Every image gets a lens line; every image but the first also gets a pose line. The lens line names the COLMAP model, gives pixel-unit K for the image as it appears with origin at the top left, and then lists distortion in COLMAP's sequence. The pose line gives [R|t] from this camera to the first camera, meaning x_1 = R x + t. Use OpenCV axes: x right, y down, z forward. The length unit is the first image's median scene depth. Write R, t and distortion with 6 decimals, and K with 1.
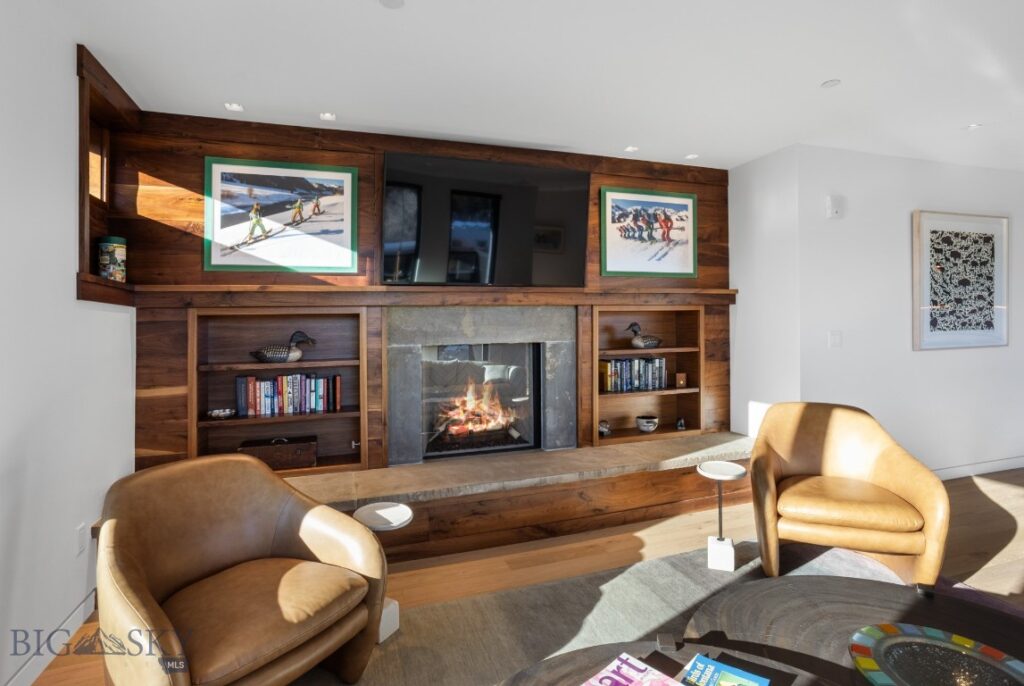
lens RADIAL K [[502.9, 0, 523.9], [0, 502.9, 317.9], [0, 0, 1]] dist [-0.042337, 0.024262]
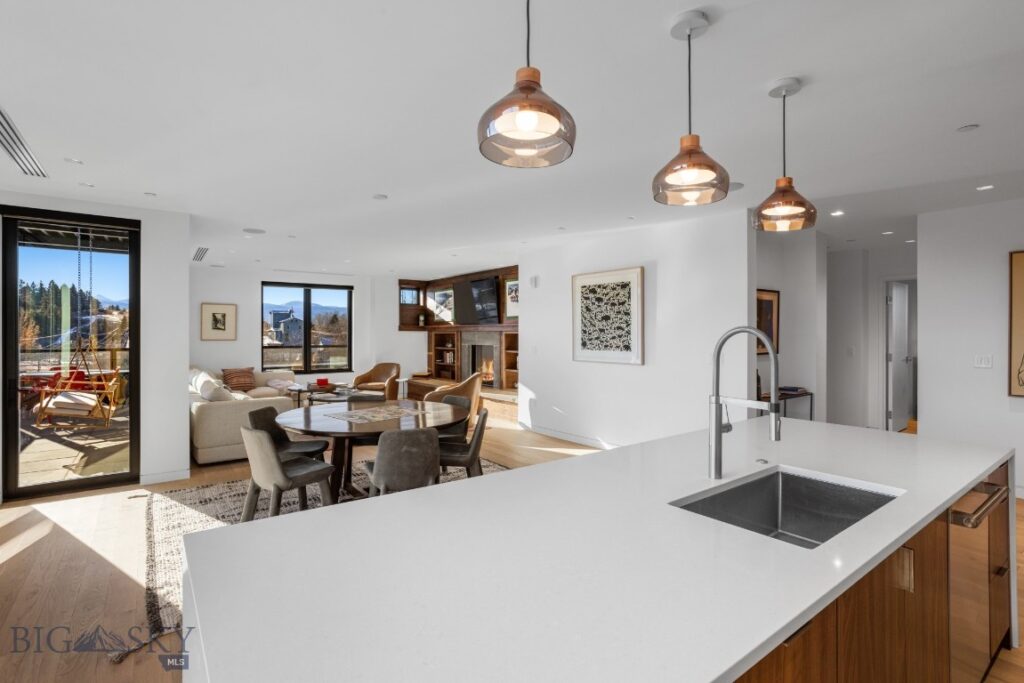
lens RADIAL K [[502.9, 0, 510.8], [0, 502.9, 333.2], [0, 0, 1]] dist [-0.042337, 0.024262]
pose [[0.308186, 0.017822, -0.951159, 2.287785], [0.003759, 0.999794, 0.019951, -0.058708], [0.951319, -0.009724, 0.308056, 0.279753]]
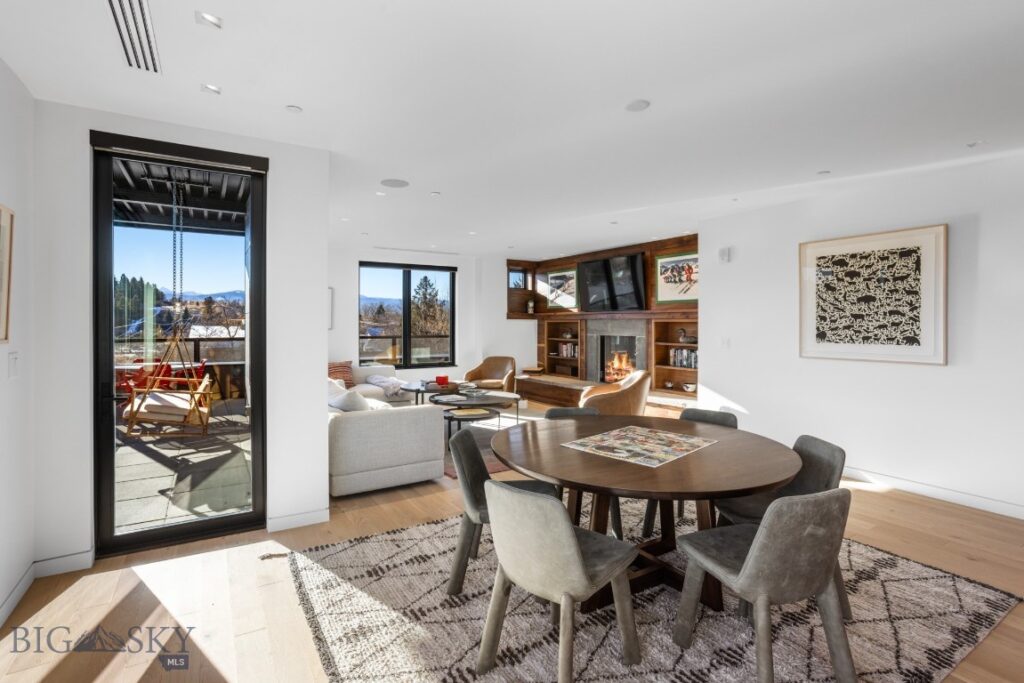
lens RADIAL K [[502.9, 0, 506.4], [0, 502.9, 324.9], [0, 0, 1]] dist [-0.042337, 0.024262]
pose [[0.223536, 0.020188, -0.974487, 1.806318], [0.003800, 0.999760, 0.021584, -0.043252], [0.974688, -0.008528, 0.223406, 0.009462]]
